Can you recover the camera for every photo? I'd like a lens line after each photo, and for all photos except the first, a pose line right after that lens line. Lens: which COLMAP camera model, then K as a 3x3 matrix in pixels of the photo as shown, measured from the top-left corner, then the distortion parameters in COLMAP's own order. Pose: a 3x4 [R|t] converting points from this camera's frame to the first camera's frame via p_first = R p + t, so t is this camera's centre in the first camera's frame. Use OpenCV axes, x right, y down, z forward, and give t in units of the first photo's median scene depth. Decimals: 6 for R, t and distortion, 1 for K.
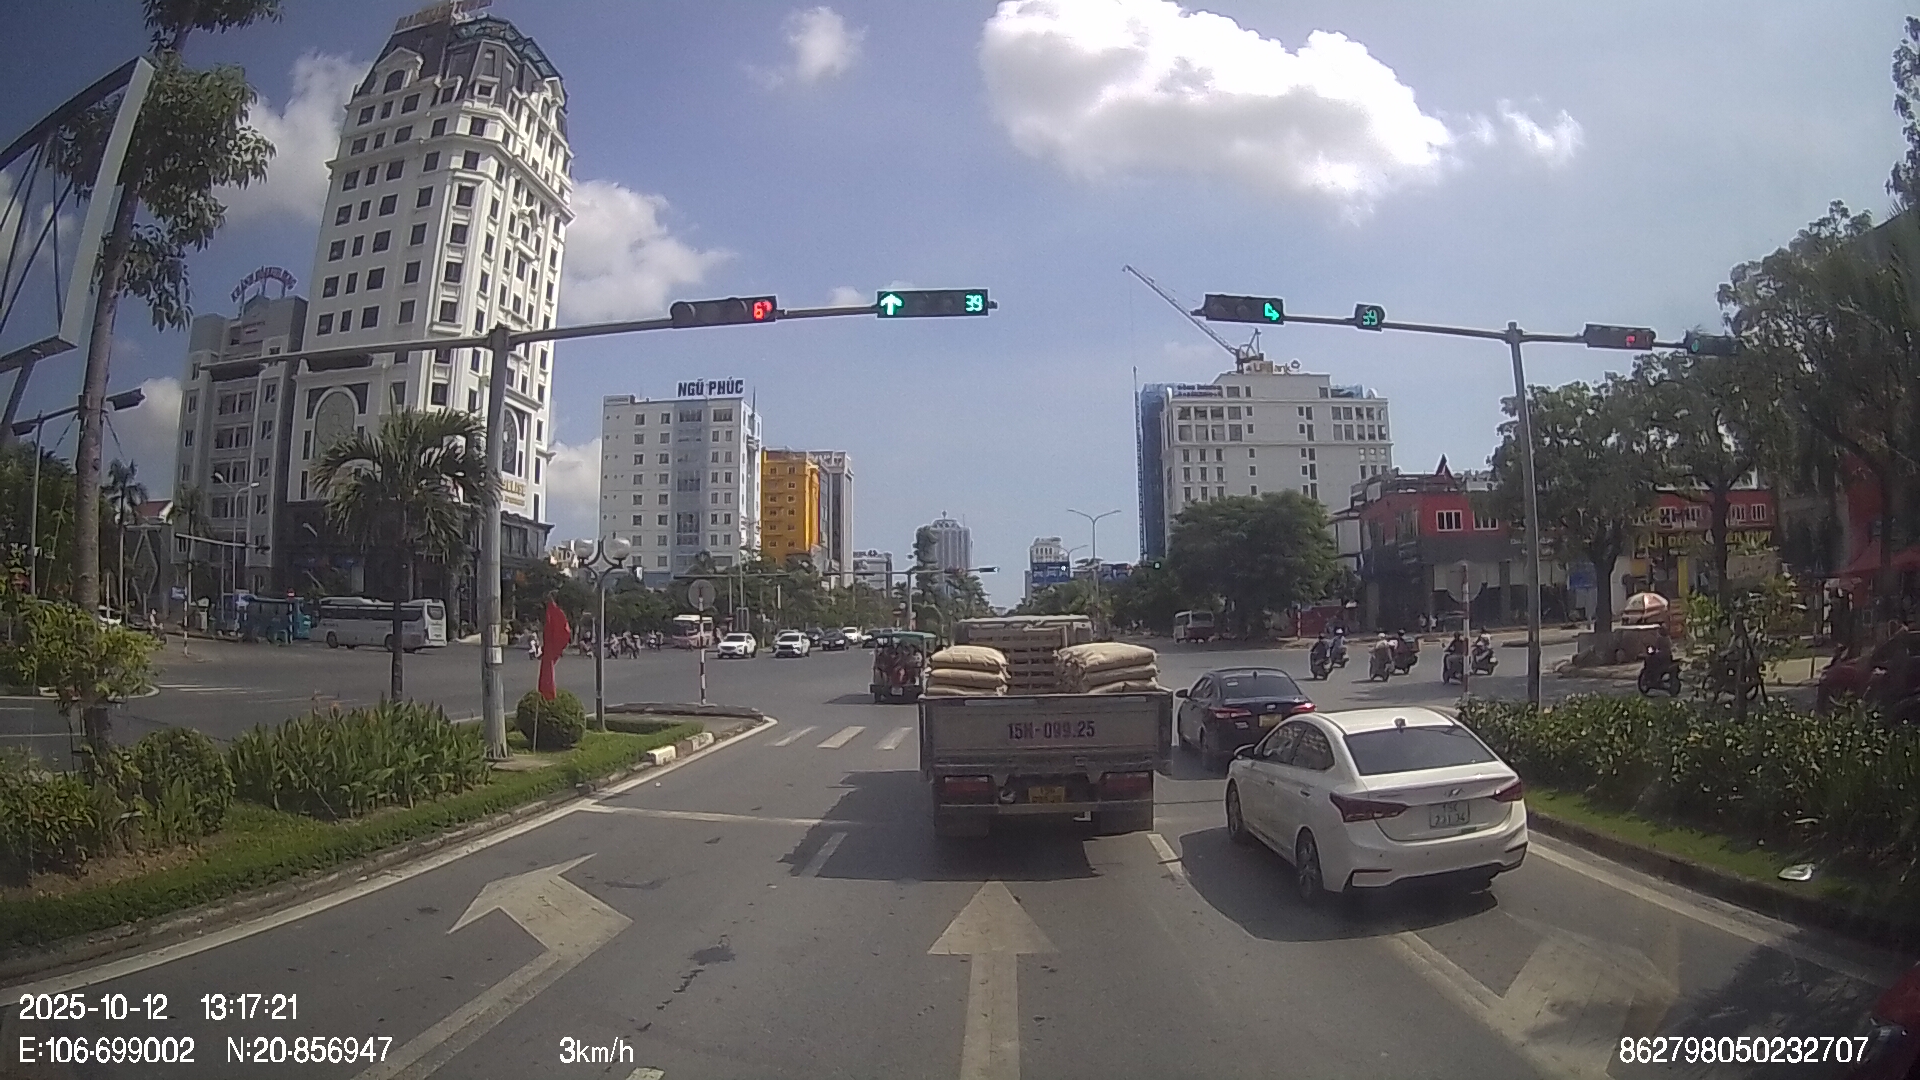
lens RADIAL K [[763.2, 0, 966.5], [0, 763.2, 536.5], [0, 0, 1]] dist [-0.042906, 0.000254]
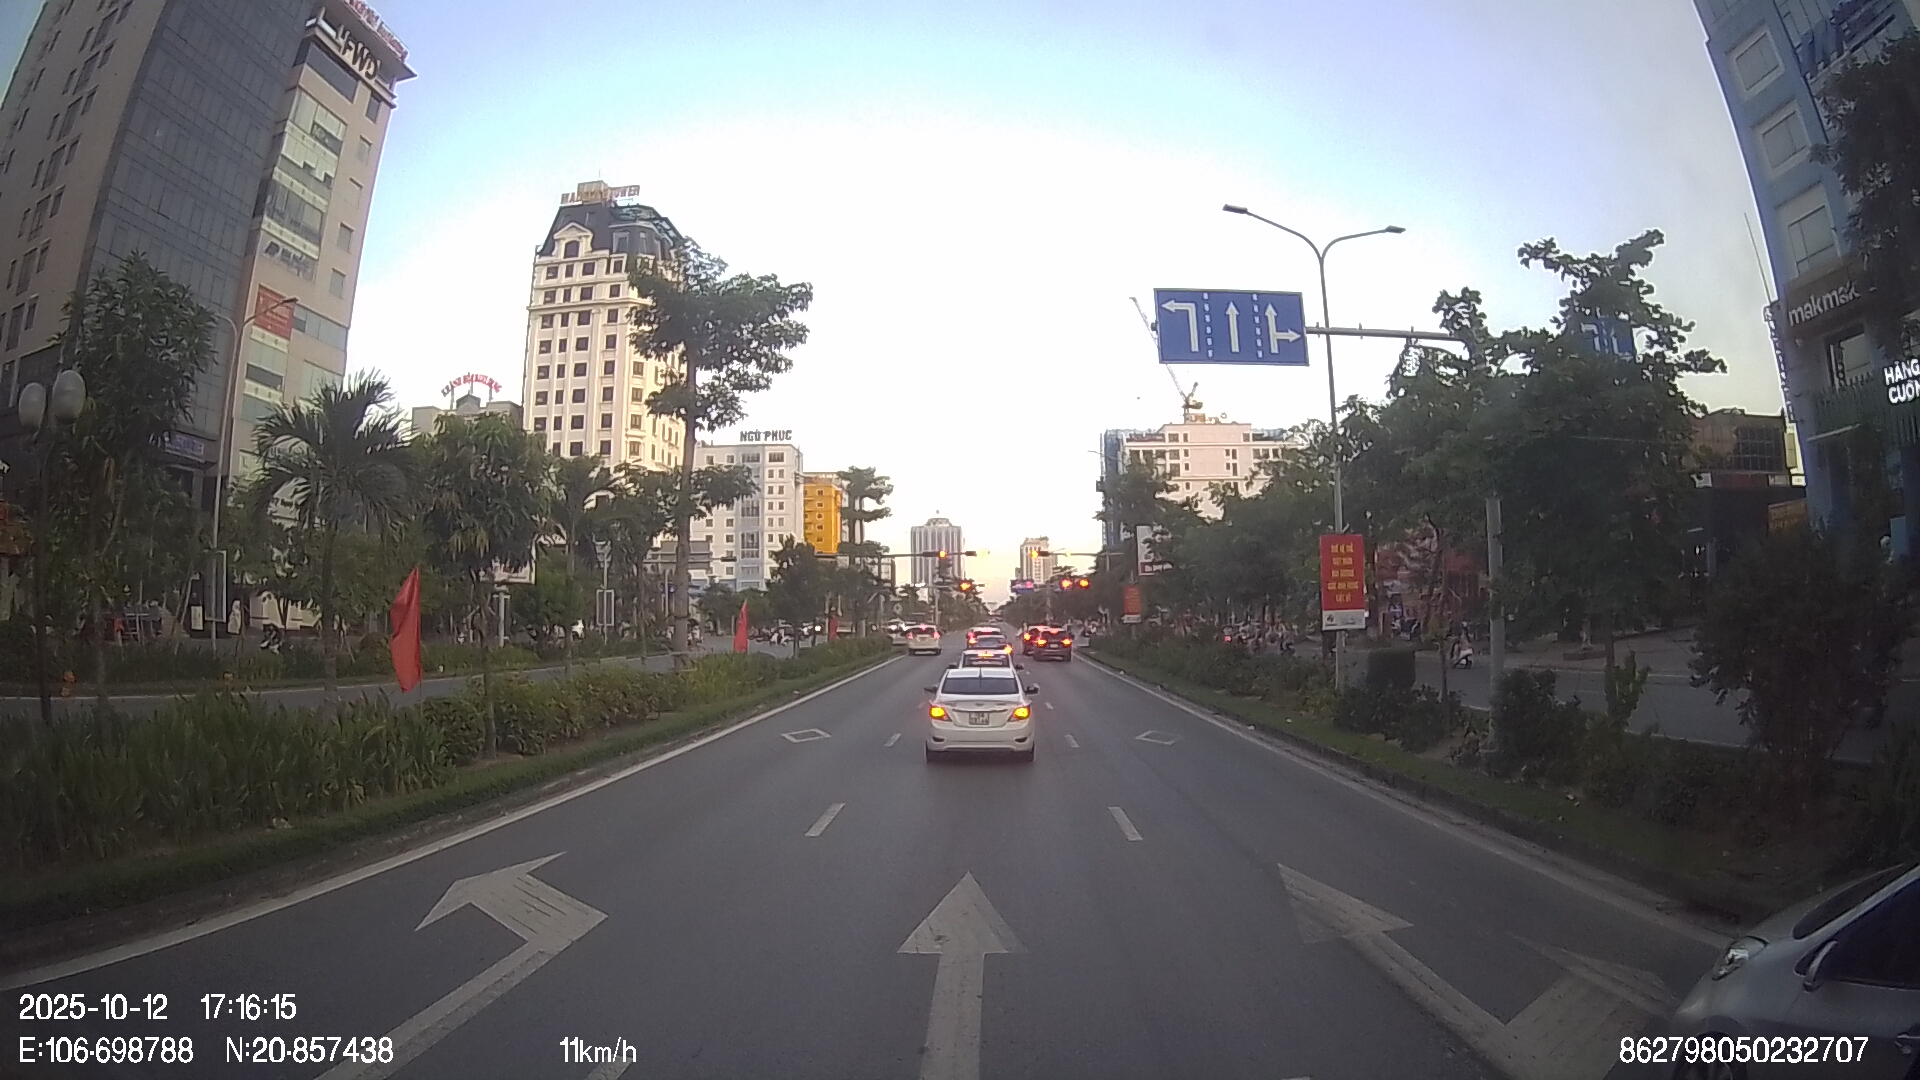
lens RADIAL K [[780.1, 0, 960.0], [0, 780.1, 540.0], [0, 0, 1]] dist [0.091013, 0.000018]
pose [[0.999987, -0.004828, 0.001428, -0.022574], [0.004804, 0.999861, 0.015948, -0.066841], [-0.001505, -0.015941, 0.999872, -0.555372]]
